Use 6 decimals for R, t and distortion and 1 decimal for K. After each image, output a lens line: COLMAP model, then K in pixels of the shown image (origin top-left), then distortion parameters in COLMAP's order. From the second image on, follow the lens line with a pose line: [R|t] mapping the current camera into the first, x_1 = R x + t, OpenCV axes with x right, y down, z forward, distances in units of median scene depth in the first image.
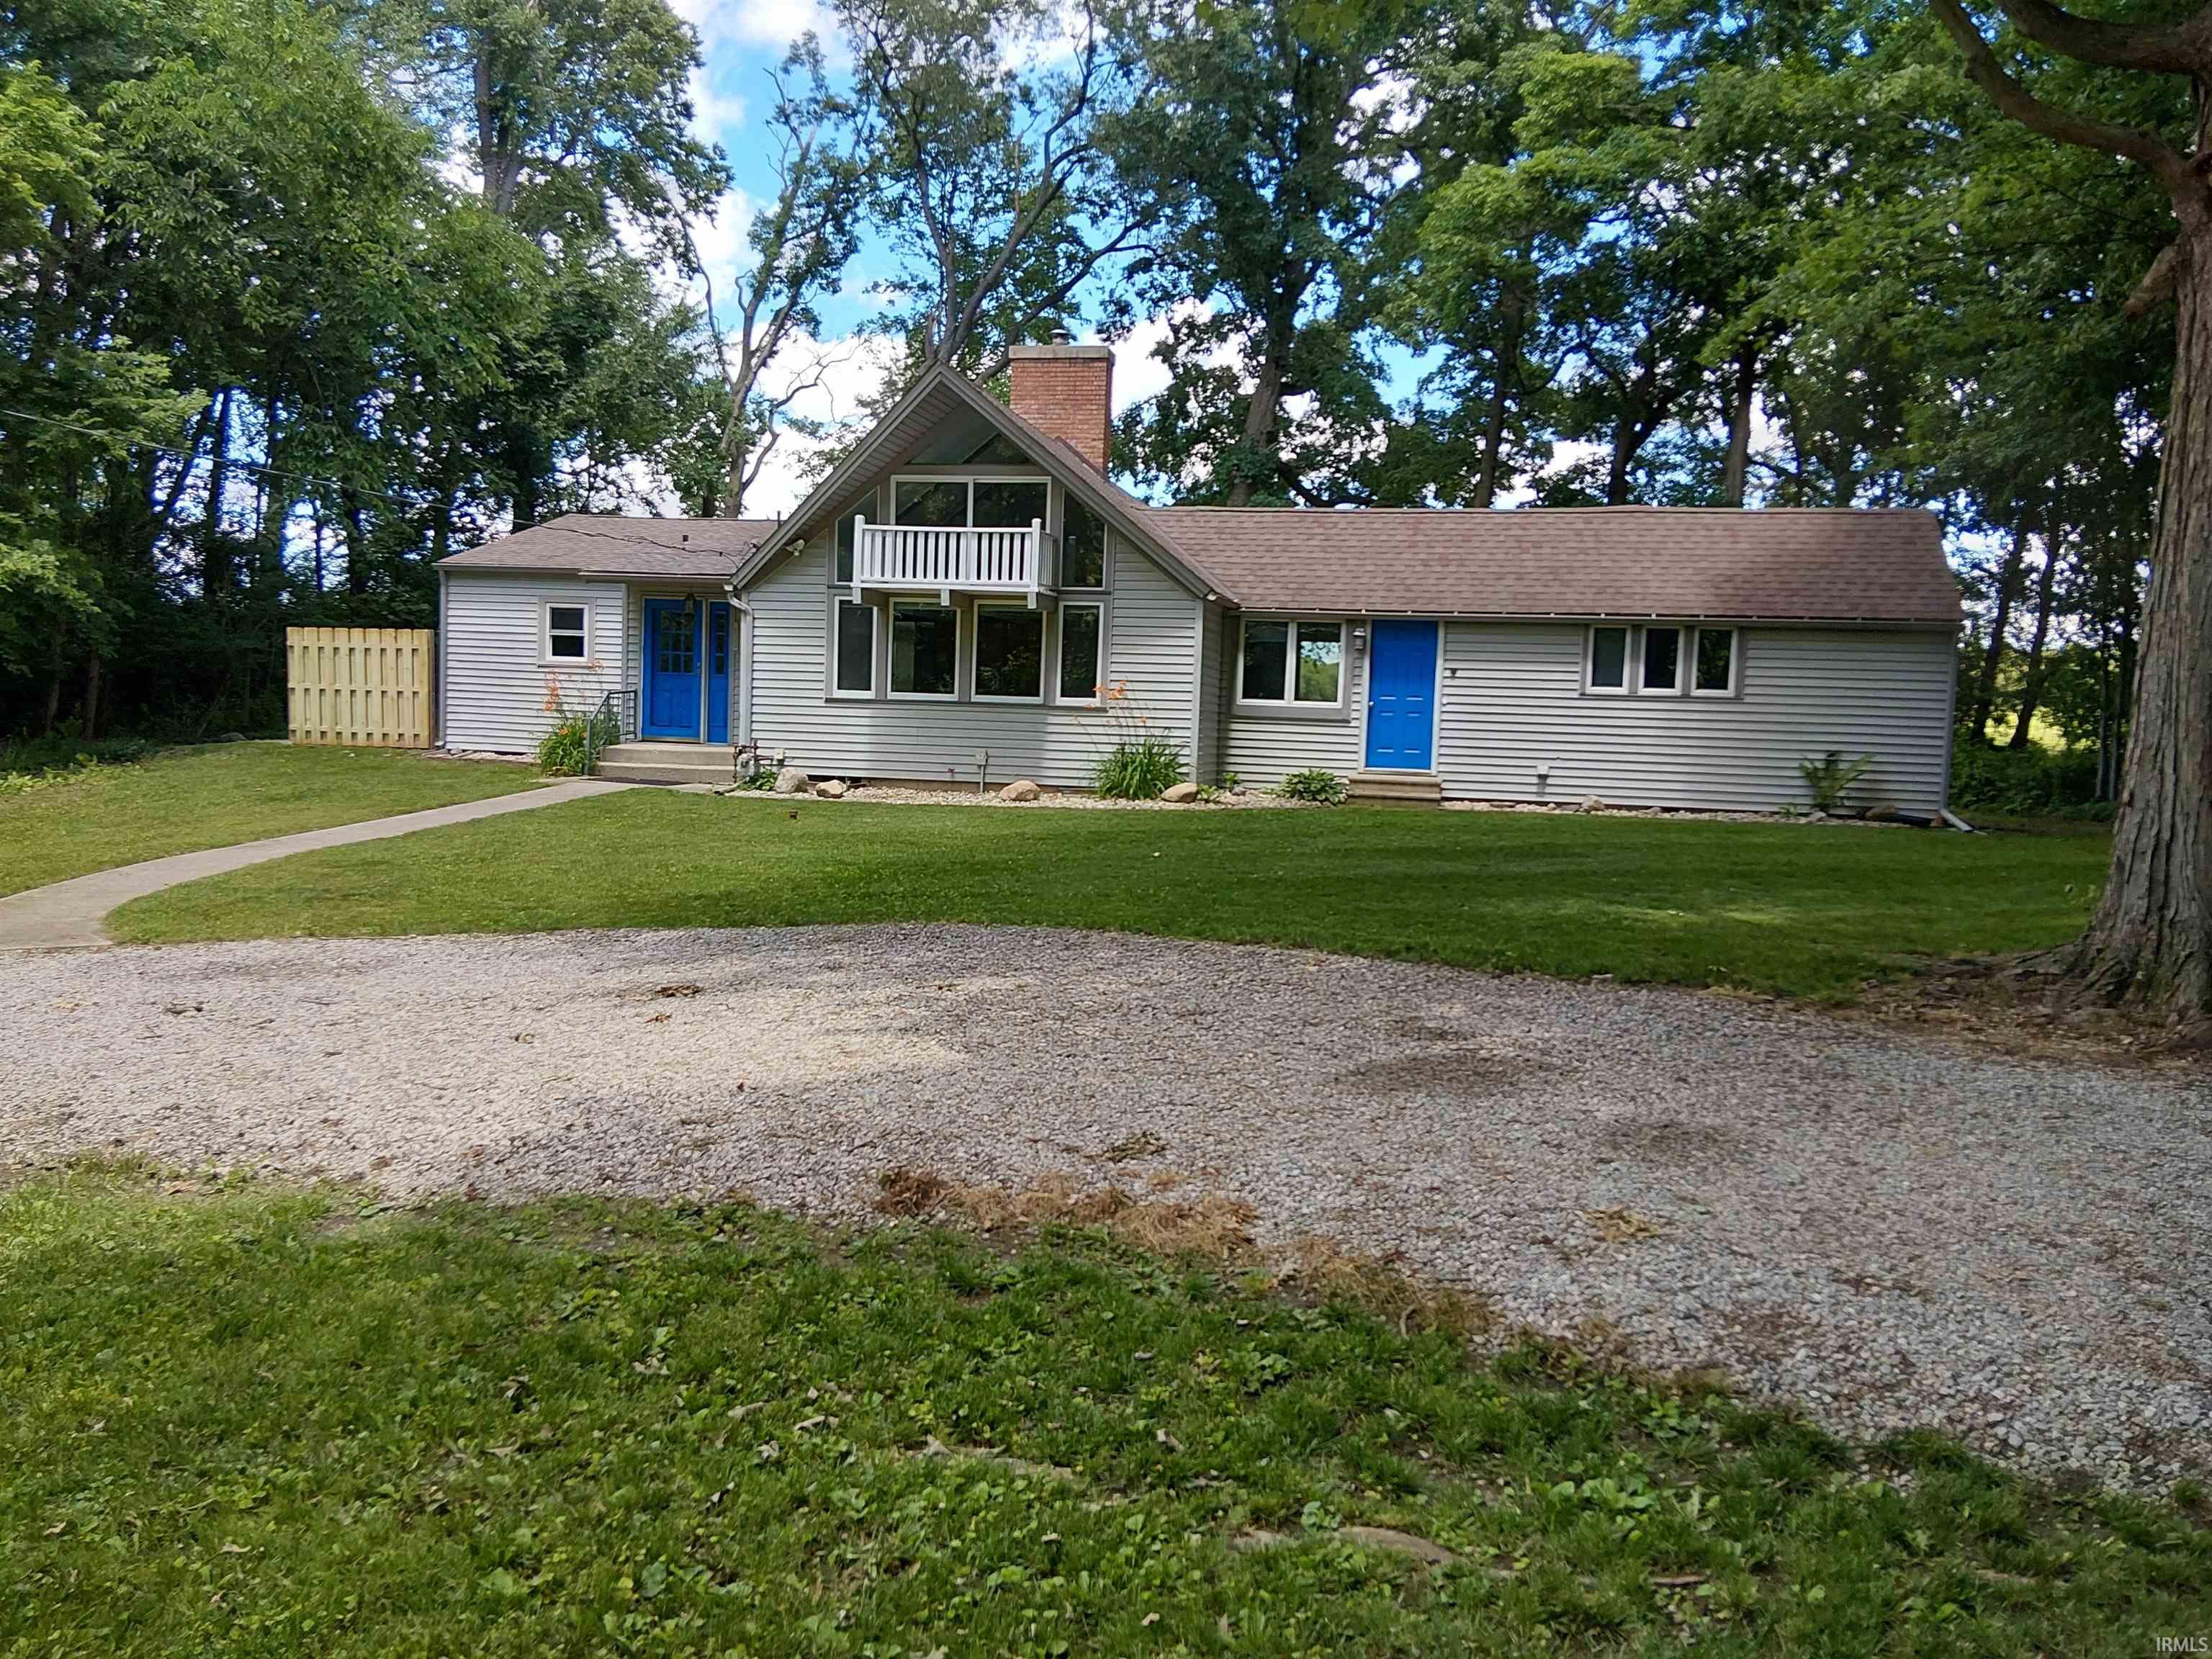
lens RADIAL K [[1681.8, 0, 1101.4], [0, 1681.8, 837.5], [0, 0, 1]] dist [0.073989, 0.001224]
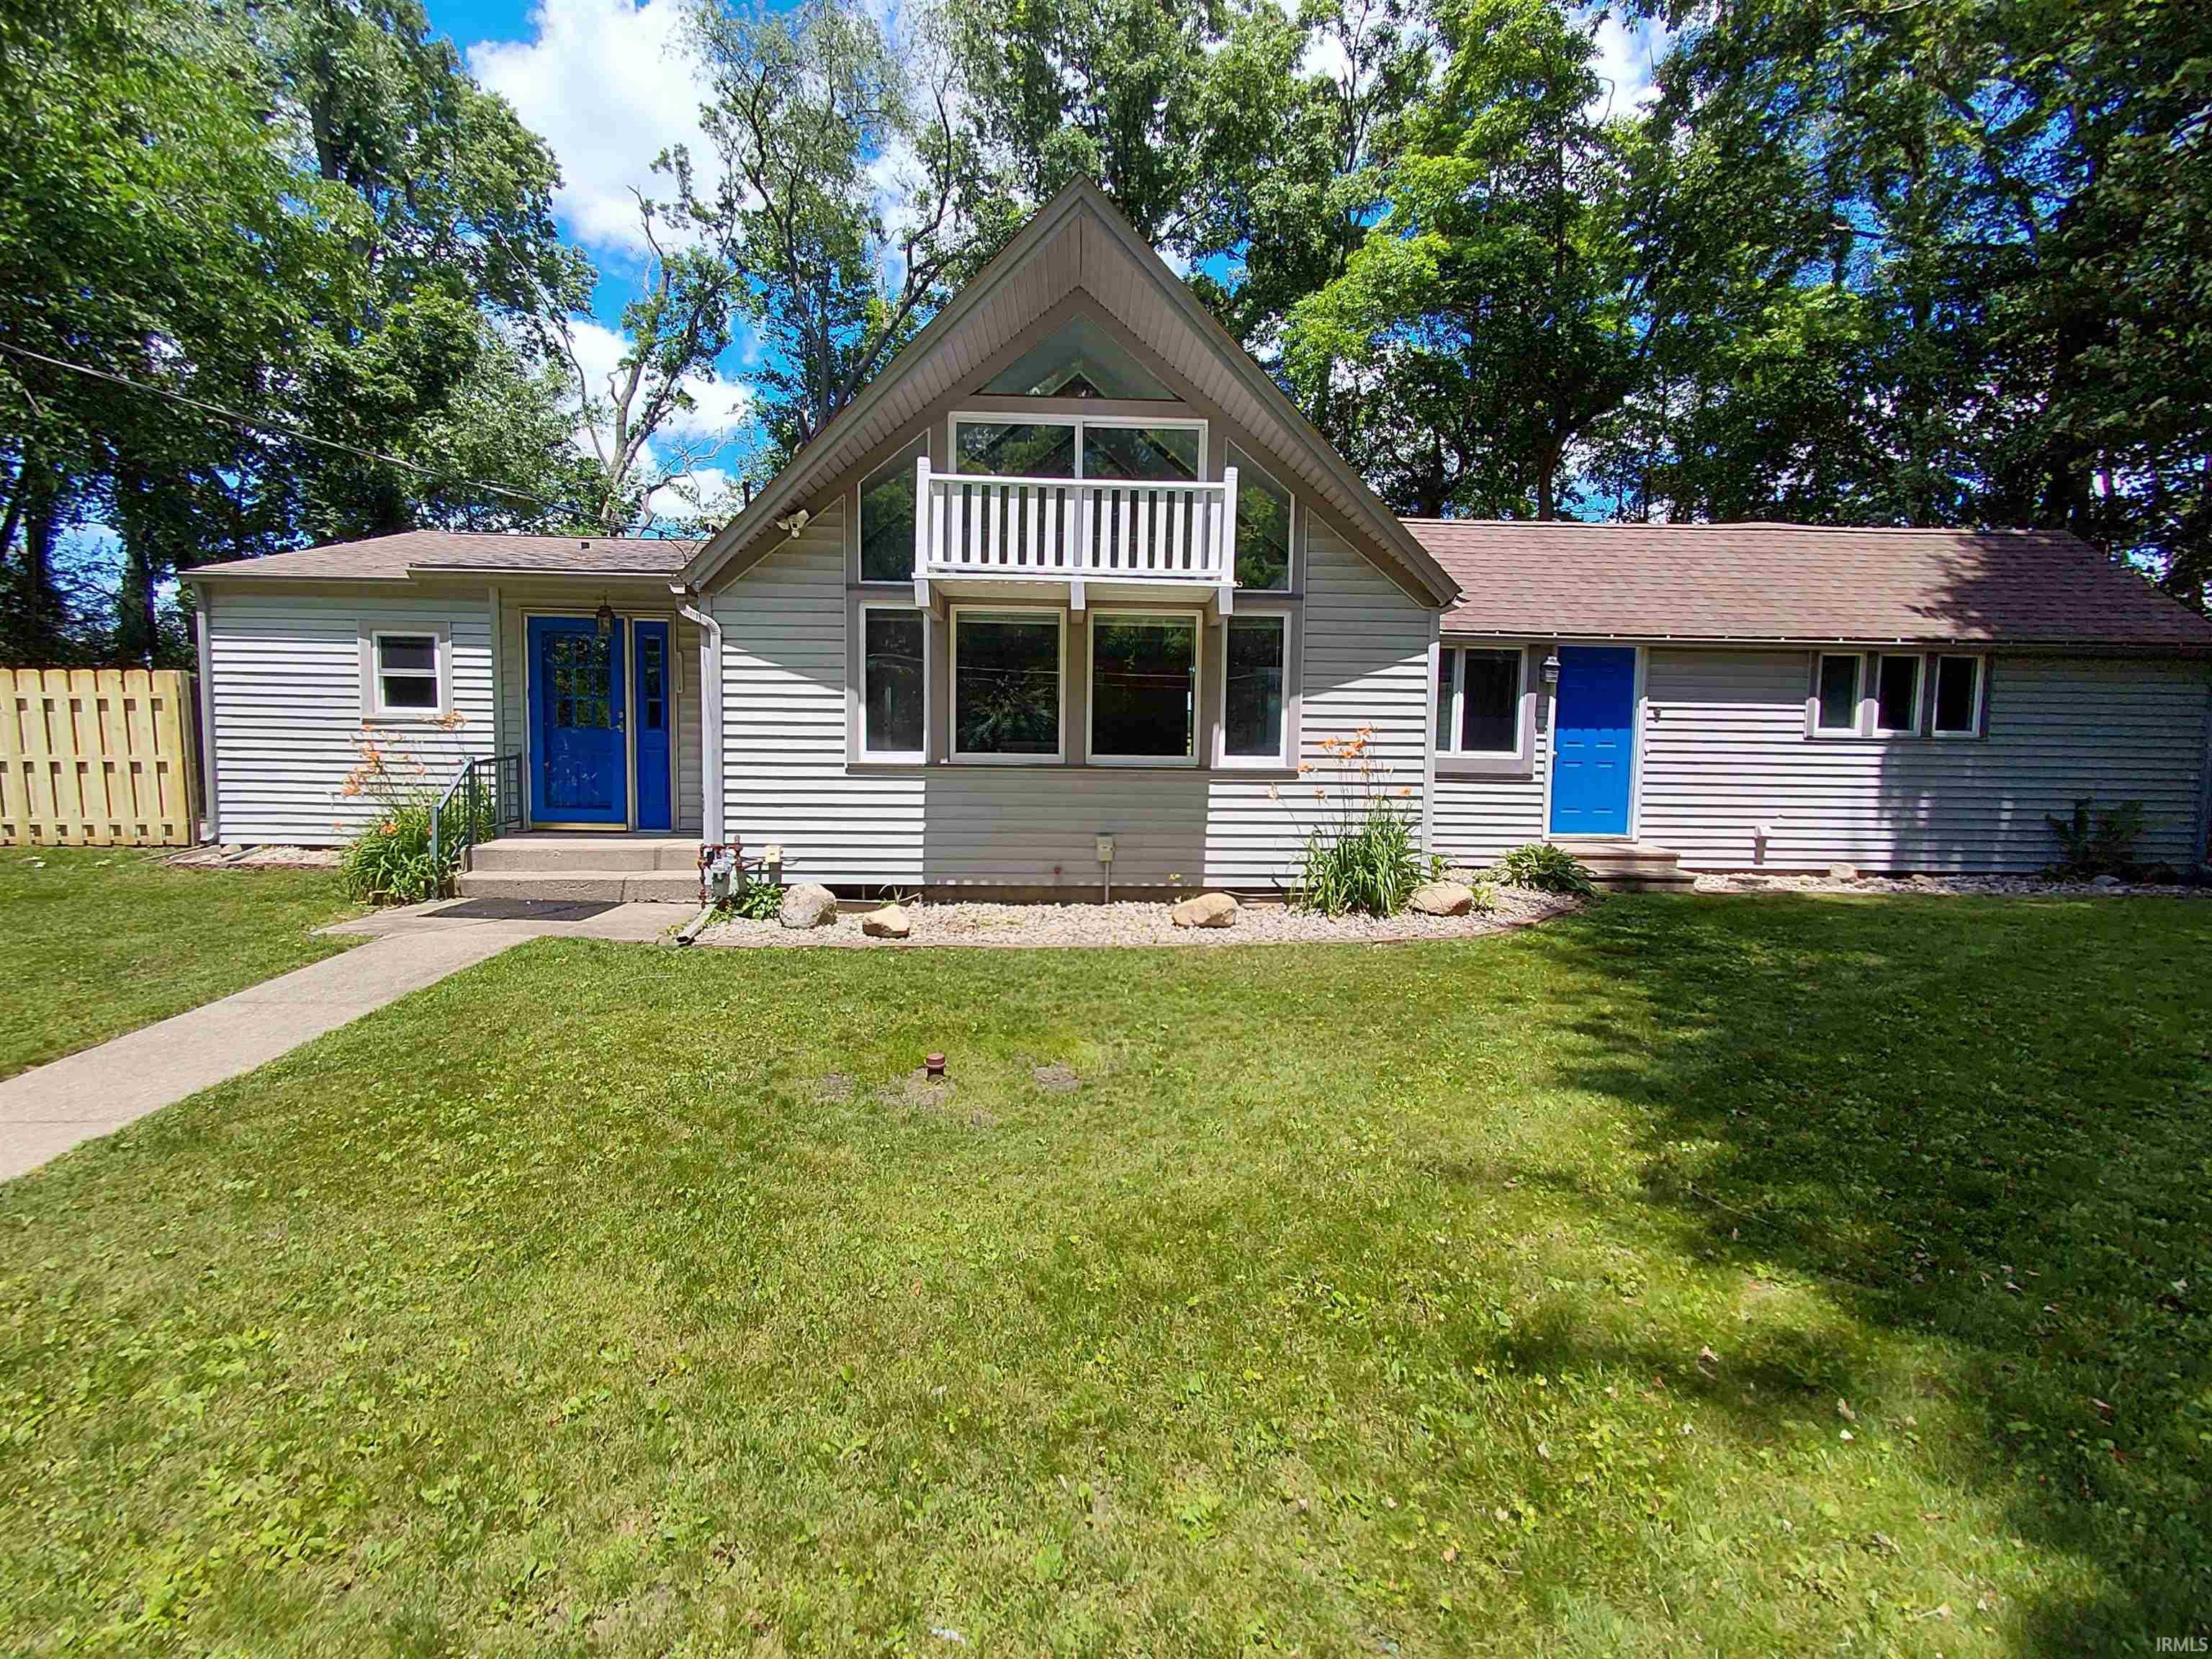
lens RADIAL K [[1004.0, 0, 1110.4], [0, 1004.0, 829.9], [0, 0, 1]] dist [0.010144, -0.003400]
pose [[0.967337, -0.041412, 0.250089, -0.160826], [0.037915, 0.999104, 0.018785, -0.060165], [-0.250643, -0.008689, 0.968040, 0.595811]]
